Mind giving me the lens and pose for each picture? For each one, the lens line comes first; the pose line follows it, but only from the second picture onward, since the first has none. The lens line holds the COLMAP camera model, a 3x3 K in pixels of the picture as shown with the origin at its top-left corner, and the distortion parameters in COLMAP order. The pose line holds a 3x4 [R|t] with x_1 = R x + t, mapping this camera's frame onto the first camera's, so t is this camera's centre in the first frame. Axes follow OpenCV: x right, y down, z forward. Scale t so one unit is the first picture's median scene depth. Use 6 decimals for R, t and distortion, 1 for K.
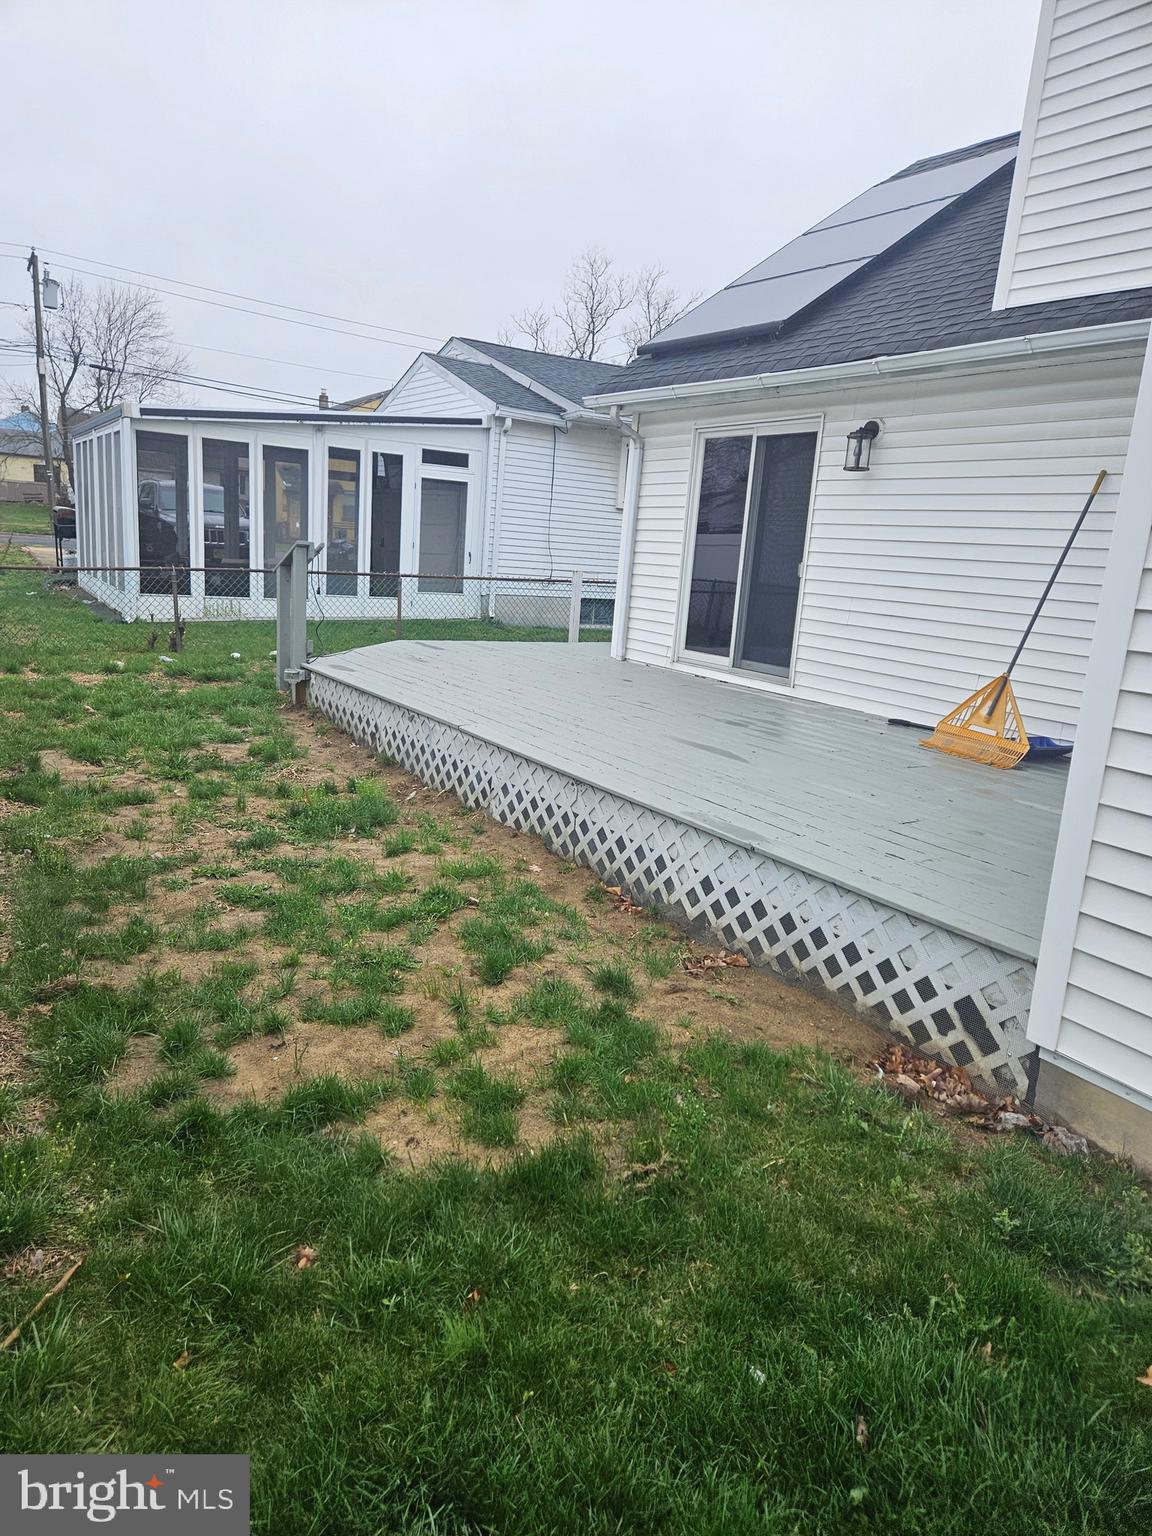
lens RADIAL K [[1025.8, 0, 569.2], [0, 1025.8, 777.3], [0, 0, 1]] dist [0.087094, -0.068421]
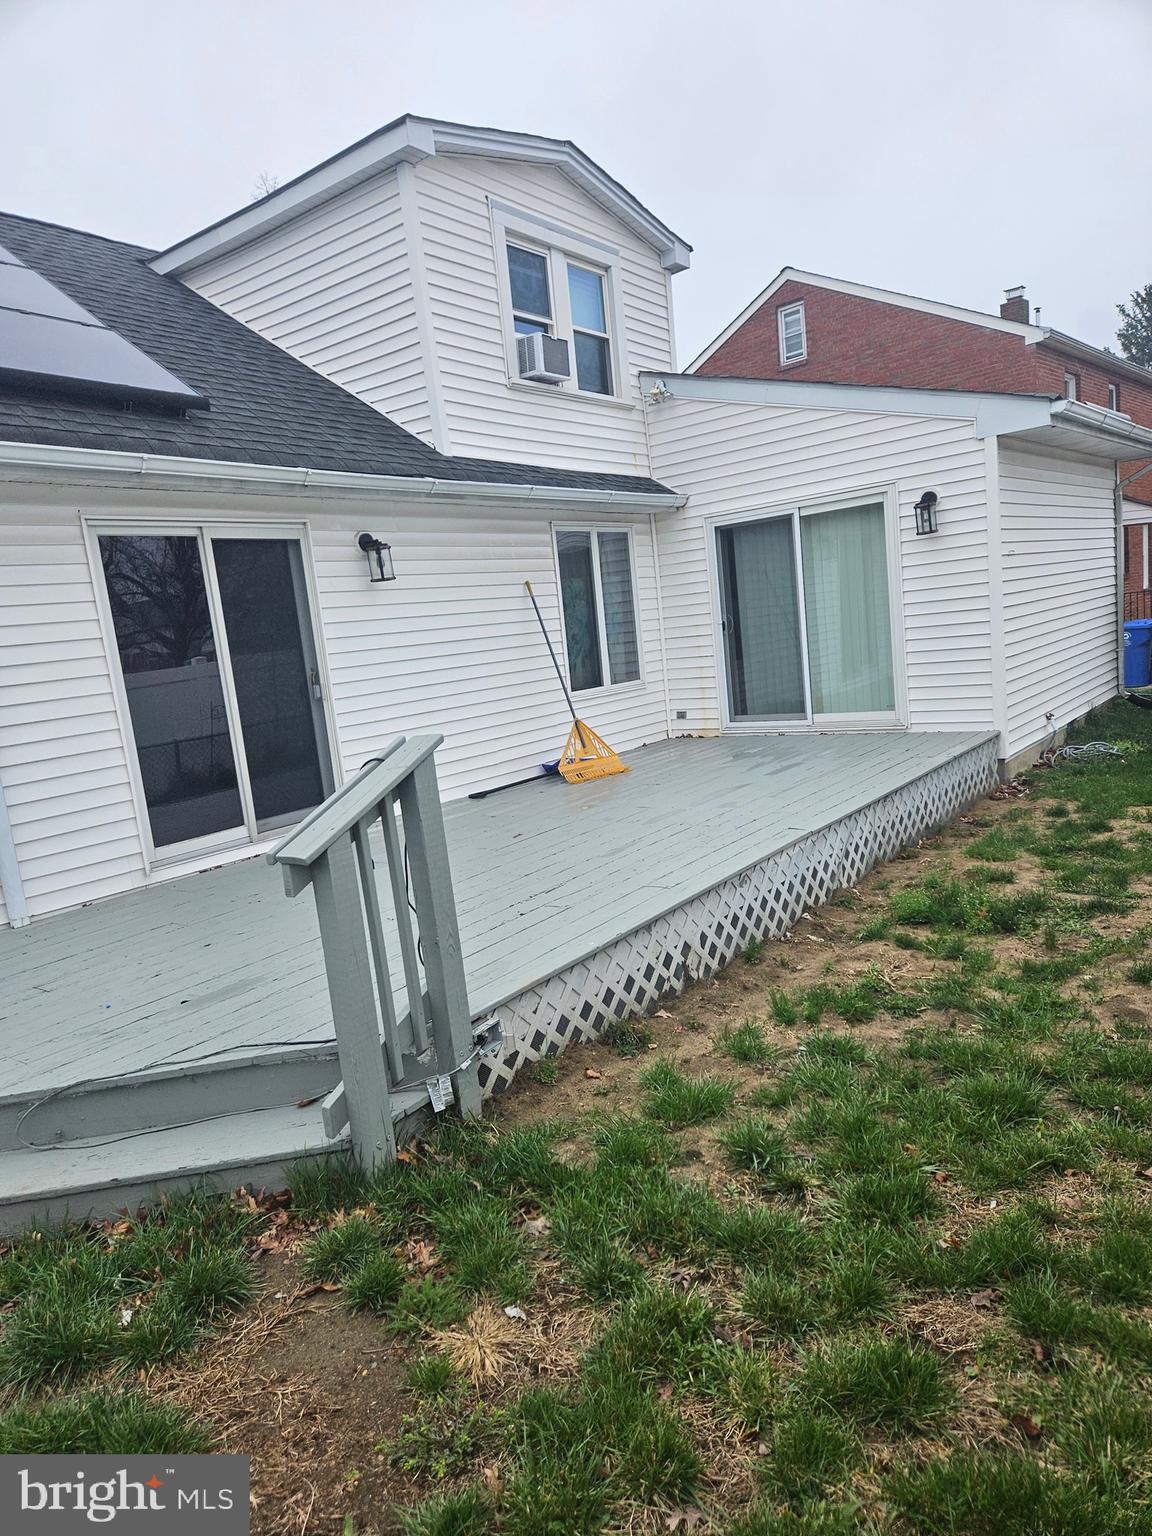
lens RADIAL K [[1025.8, 0, 569.2], [0, 1025.8, 777.3], [0, 0, 1]] dist [0.087094, -0.068421]
pose [[-0.344734, -0.171242, 0.922949, -0.731605], [0.287087, 0.916875, 0.277346, -0.344701], [-0.893722, 0.360577, -0.266916, 1.168061]]
